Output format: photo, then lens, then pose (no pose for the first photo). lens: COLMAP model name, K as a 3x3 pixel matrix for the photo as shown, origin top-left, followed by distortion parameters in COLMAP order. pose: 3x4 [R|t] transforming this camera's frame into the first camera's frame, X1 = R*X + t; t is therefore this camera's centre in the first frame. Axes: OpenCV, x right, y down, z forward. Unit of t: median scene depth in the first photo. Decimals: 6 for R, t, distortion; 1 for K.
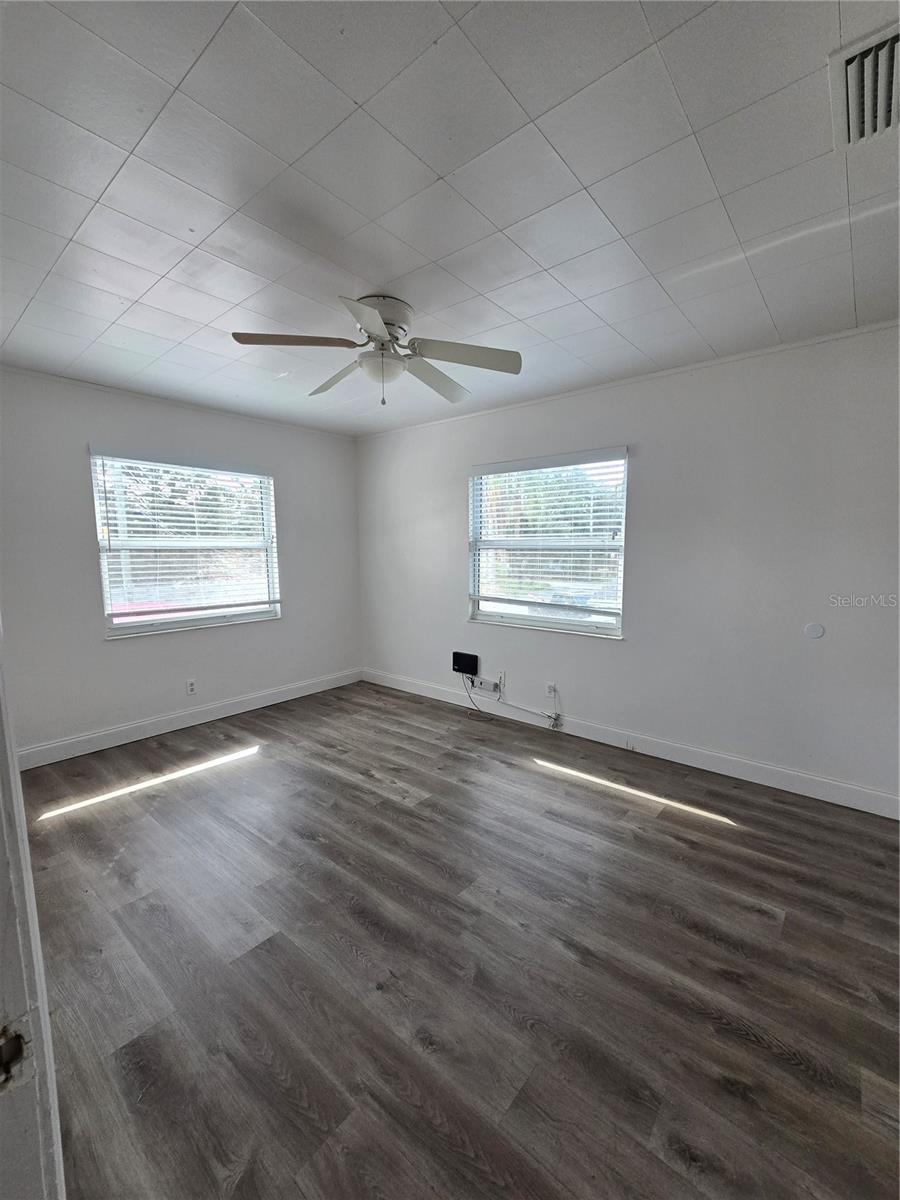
lens RADIAL K [[487.0, 0, 455.2], [0, 487.0, 608.1], [0, 0, 1]] dist [0.000362, -0.000269]
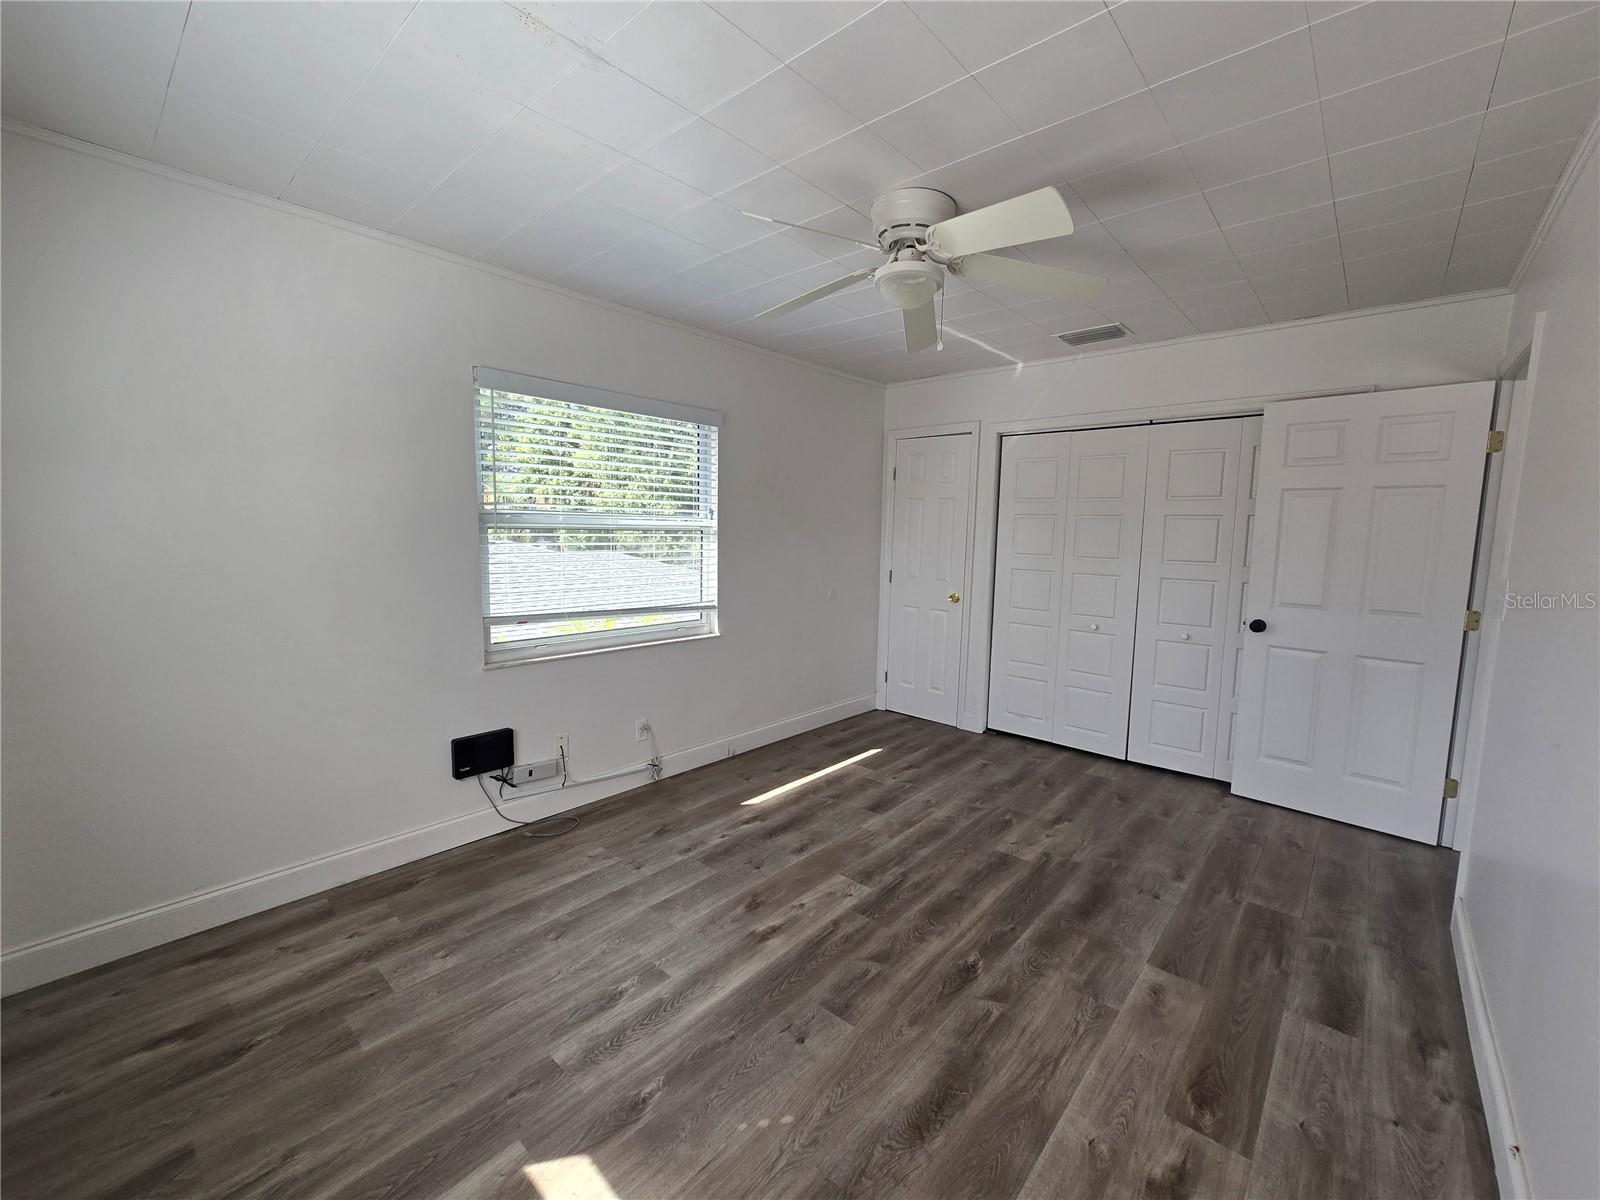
lens RADIAL K [[649.4, 0, 805.1], [0, 649.4, 592.5], [0, 0, 1]] dist [0.000362, -0.000269]
pose [[0.036469, -0.099738, 0.994345, -0.900834], [0.097575, 0.990608, 0.095784, -0.121530], [-0.994560, 0.093530, 0.045858, 0.894886]]
